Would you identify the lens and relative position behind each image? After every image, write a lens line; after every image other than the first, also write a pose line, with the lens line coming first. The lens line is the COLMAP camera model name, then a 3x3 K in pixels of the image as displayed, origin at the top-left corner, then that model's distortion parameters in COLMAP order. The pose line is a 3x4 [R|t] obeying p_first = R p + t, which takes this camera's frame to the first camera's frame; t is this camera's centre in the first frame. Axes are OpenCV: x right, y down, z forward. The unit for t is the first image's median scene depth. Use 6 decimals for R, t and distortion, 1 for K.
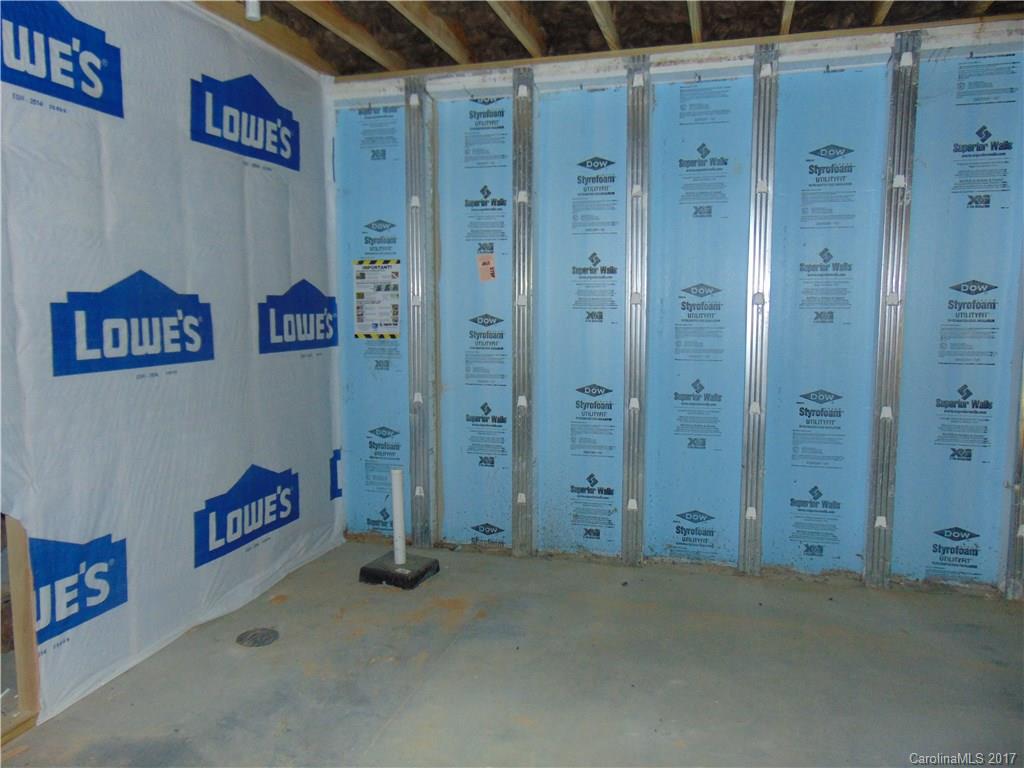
lens RADIAL K [[765.7, 0, 512.8], [0, 765.7, 379.9], [0, 0, 1]] dist [-0.006426, 0.032647]
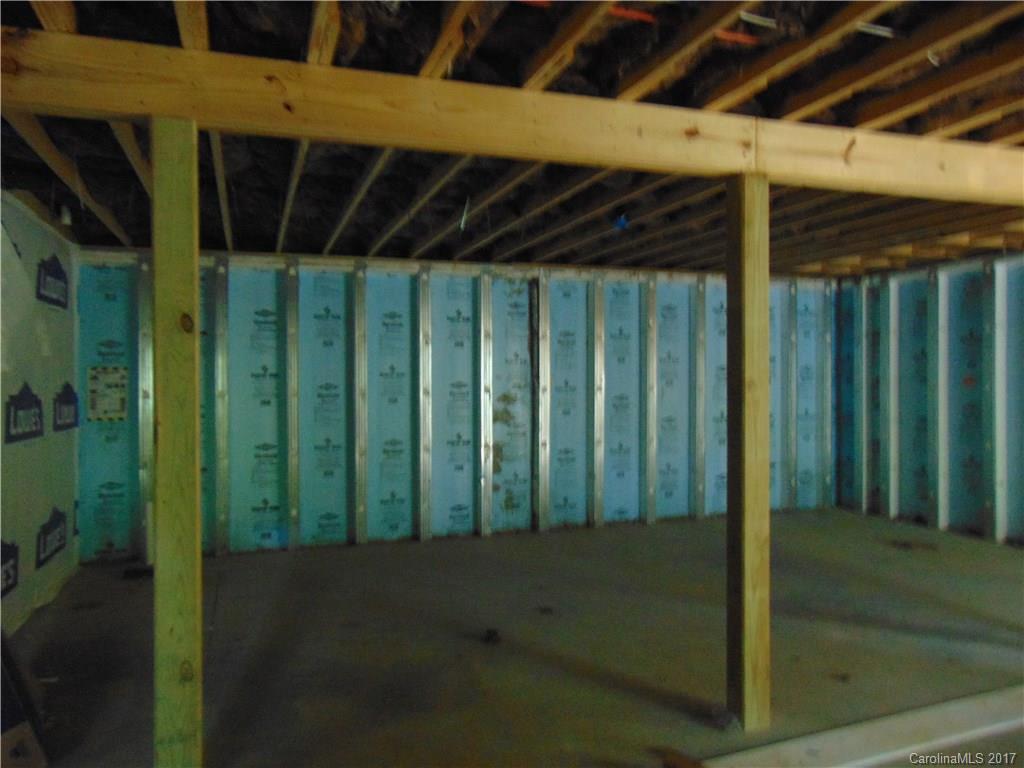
lens RADIAL K [[765.7, 0, 512.4], [0, 765.7, 384.0], [0, 0, 1]] dist [-0.006426, 0.032647]
pose [[0.822844, -0.005934, 0.568236, -0.420767], [0.062932, 0.994746, -0.080741, 0.047826], [-0.564772, 0.102197, 0.818895, -0.714464]]
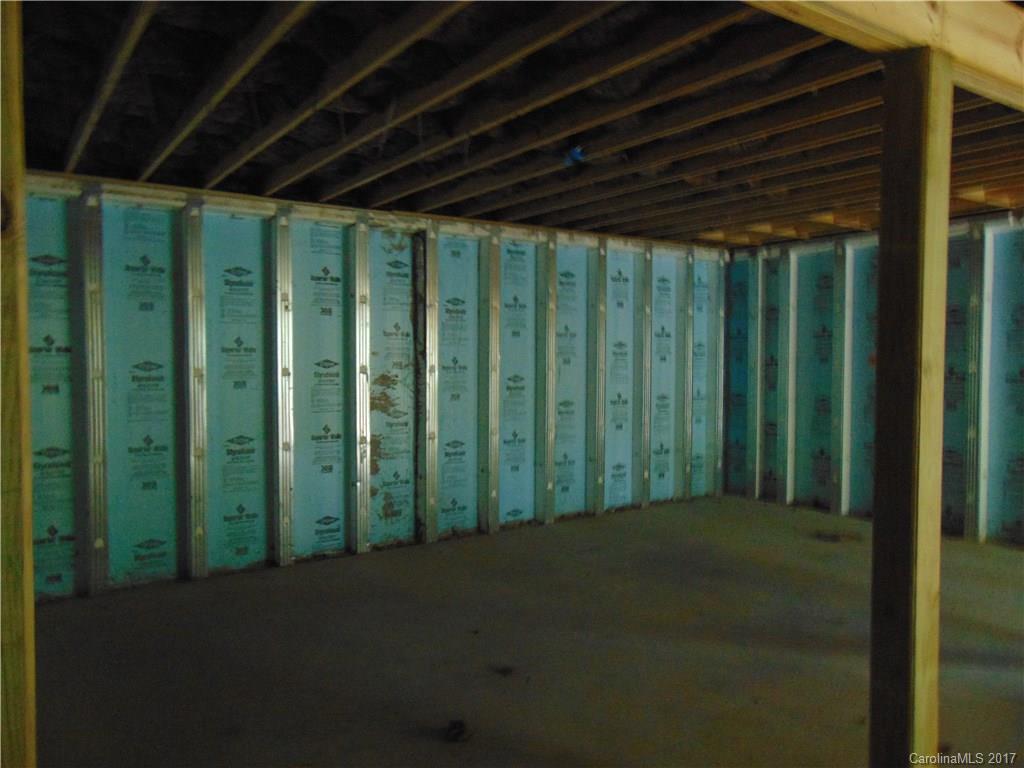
lens RADIAL K [[765.7, 0, 511.5], [0, 765.7, 382.0], [0, 0, 1]] dist [-0.006426, 0.032647]
pose [[0.642084, -0.025910, 0.766197, -0.356300], [0.080722, 0.996158, -0.033959, 0.003013], [-0.762373, 0.083653, 0.641708, -0.300035]]
